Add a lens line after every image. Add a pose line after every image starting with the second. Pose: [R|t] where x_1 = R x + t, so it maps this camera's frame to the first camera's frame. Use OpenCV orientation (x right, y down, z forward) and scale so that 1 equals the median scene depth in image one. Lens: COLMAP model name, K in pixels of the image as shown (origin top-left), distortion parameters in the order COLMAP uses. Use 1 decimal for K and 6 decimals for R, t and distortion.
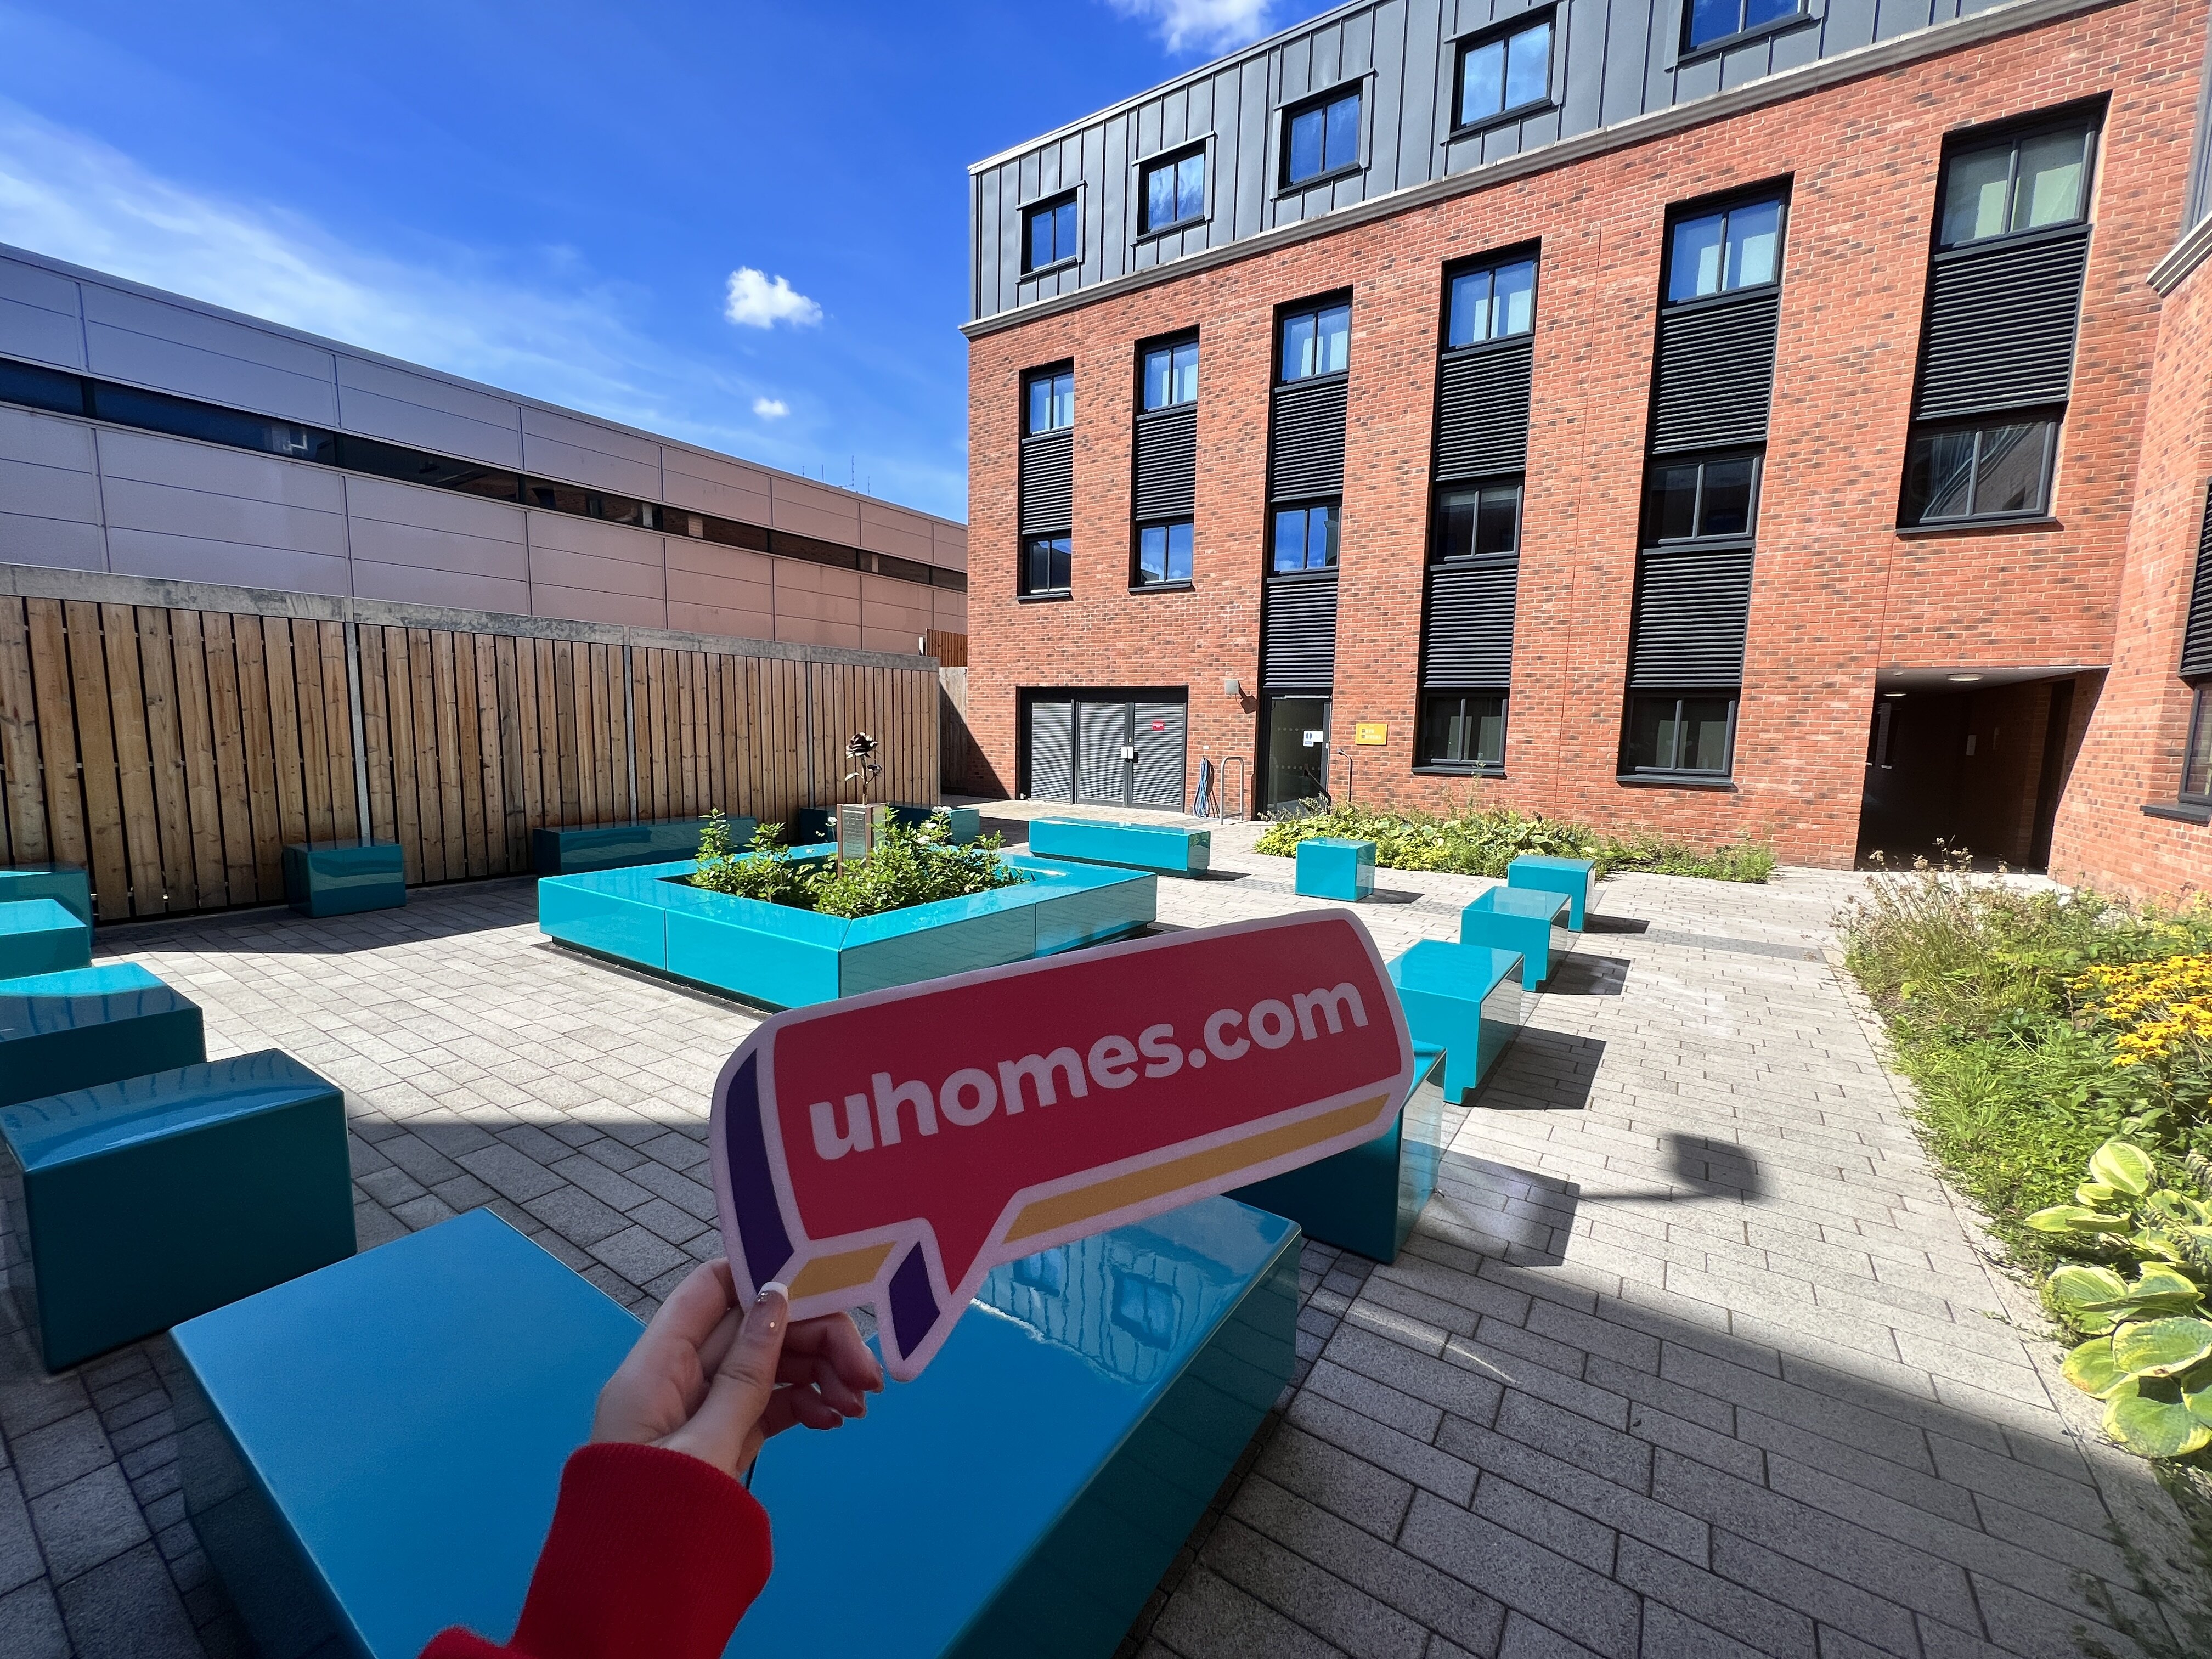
lens RADIAL K [[892.4, 0, 1106.6], [0, 892.4, 812.7], [0, 0, 1]] dist [-0.004946, 0.001199]
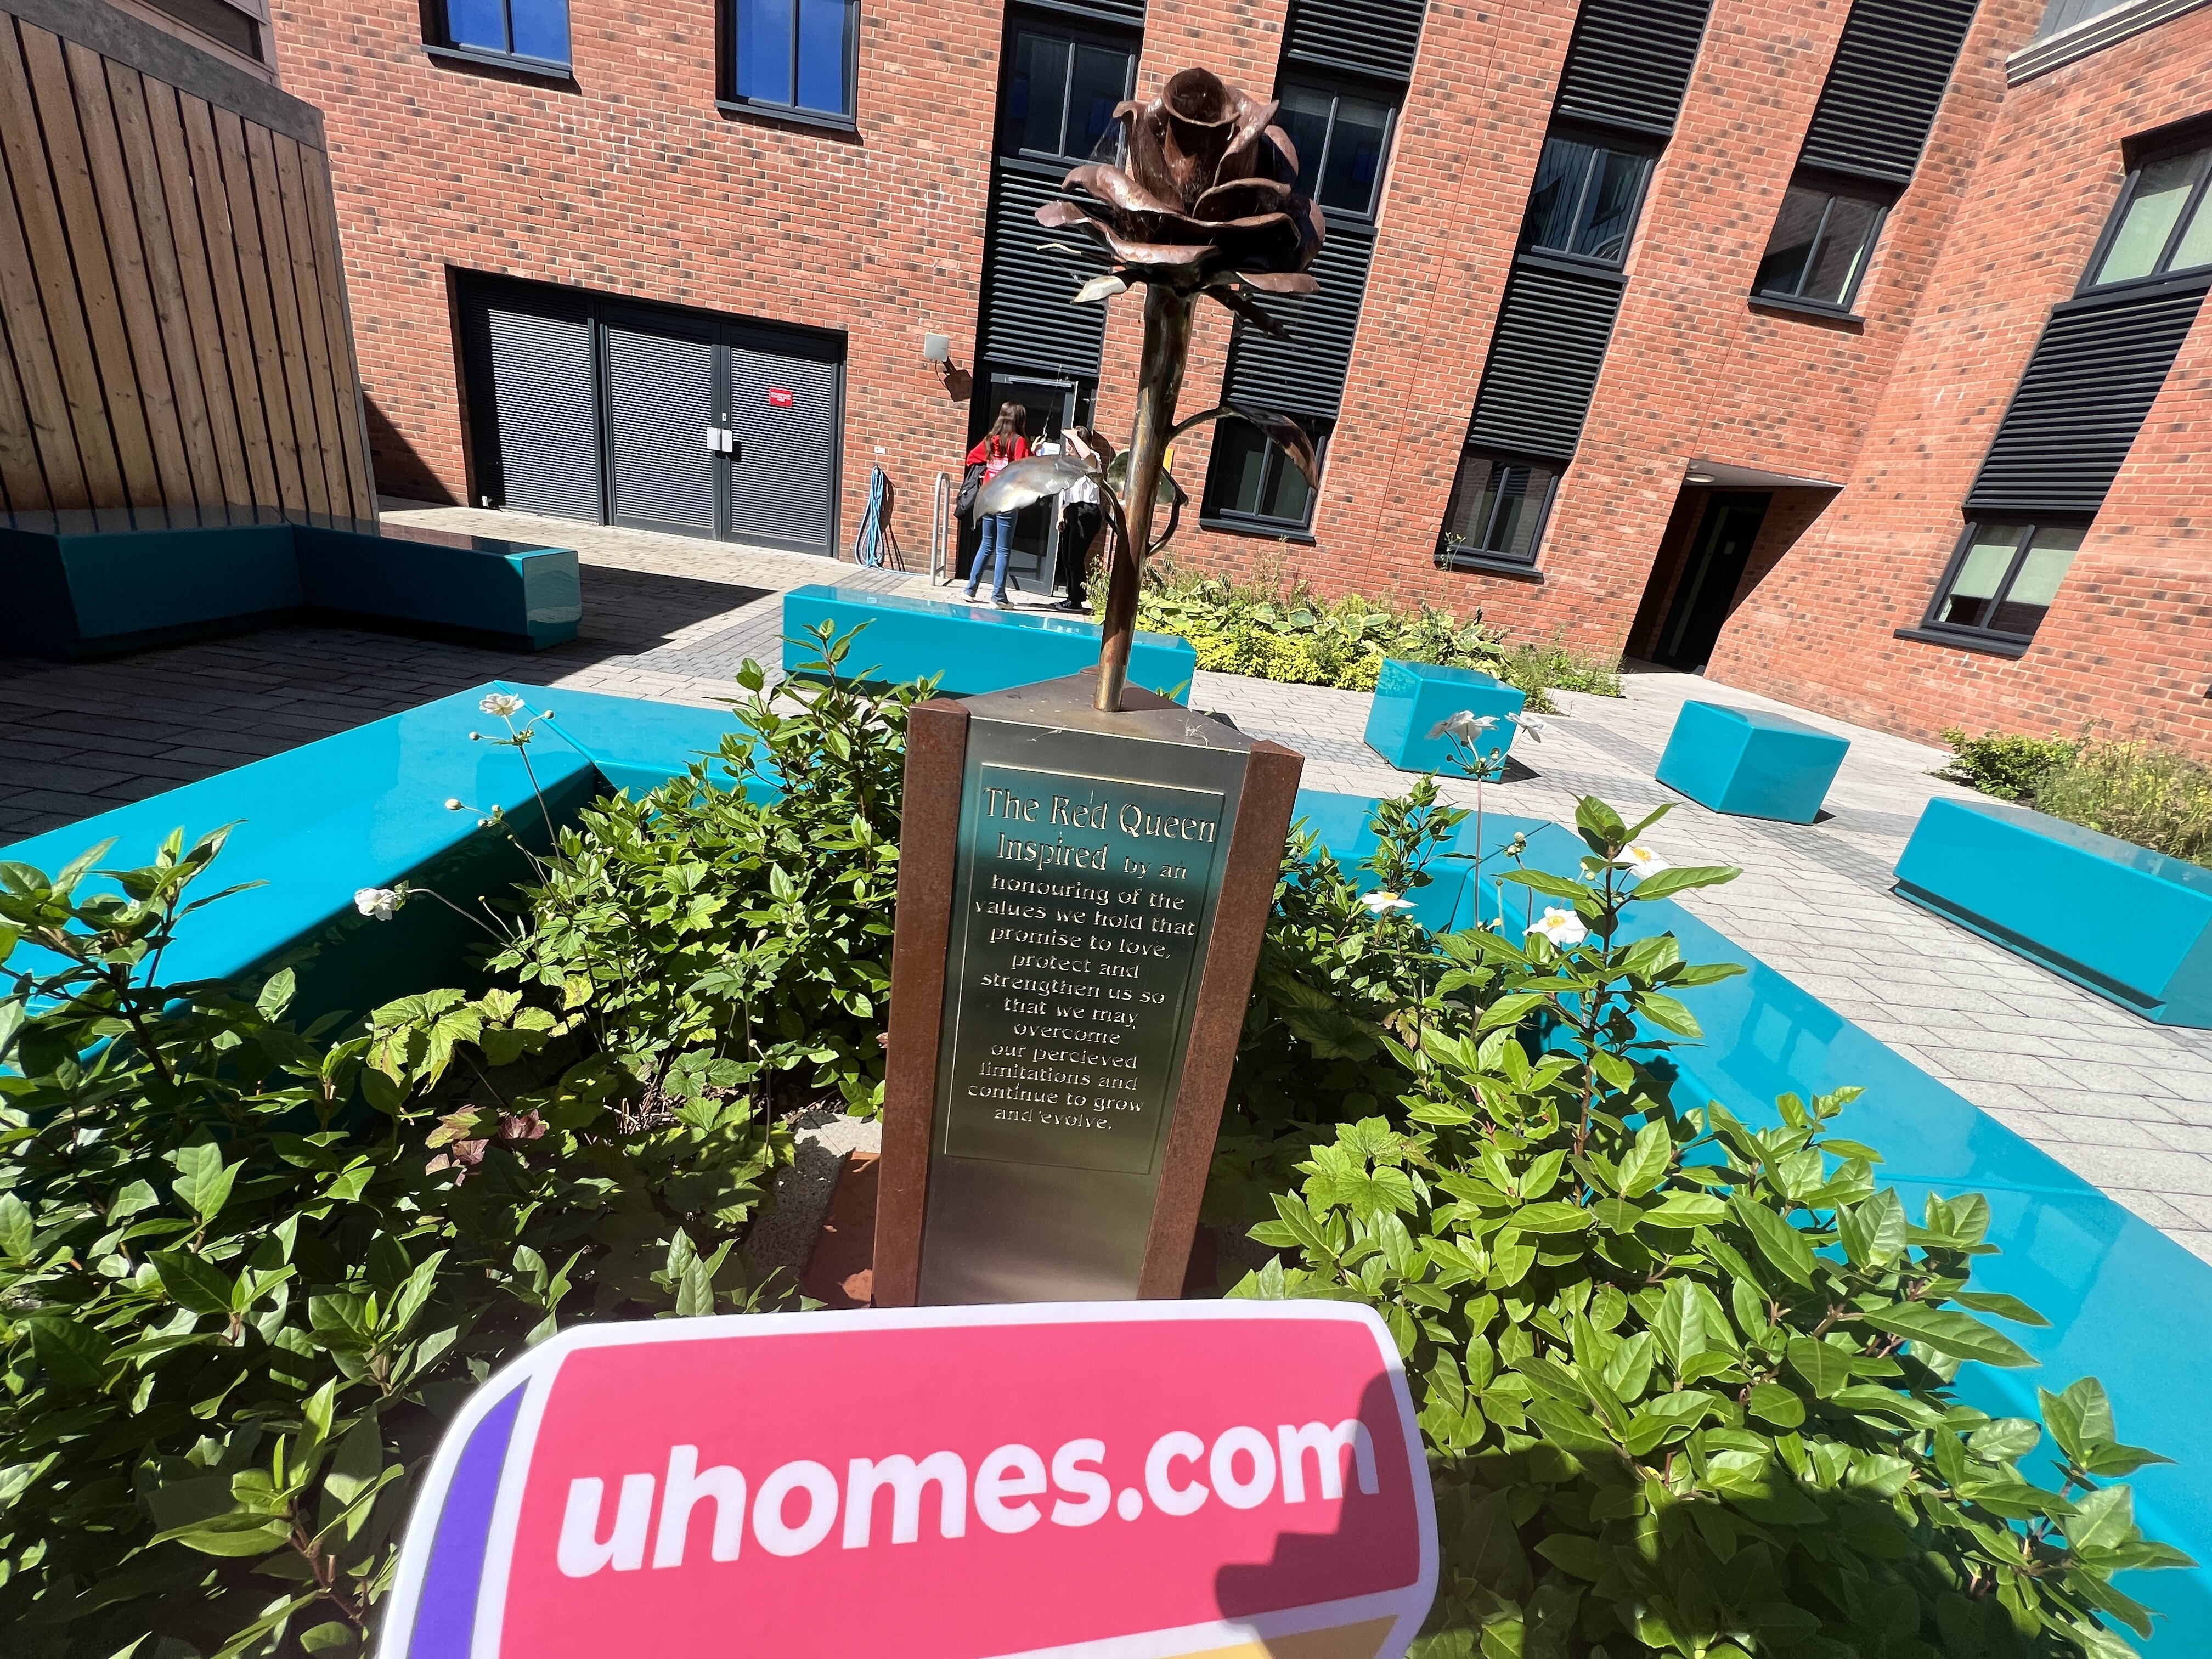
lens RADIAL K [[892.4, 0, 1107.2], [0, 892.4, 821.6], [0, 0, 1]] dist [-0.004946, 0.001199]
pose [[0.801326, -0.116336, 0.586807, -0.198546], [-0.069062, 0.956360, 0.283911, -0.017925], [-0.594228, -0.268031, 0.758322, 0.493751]]
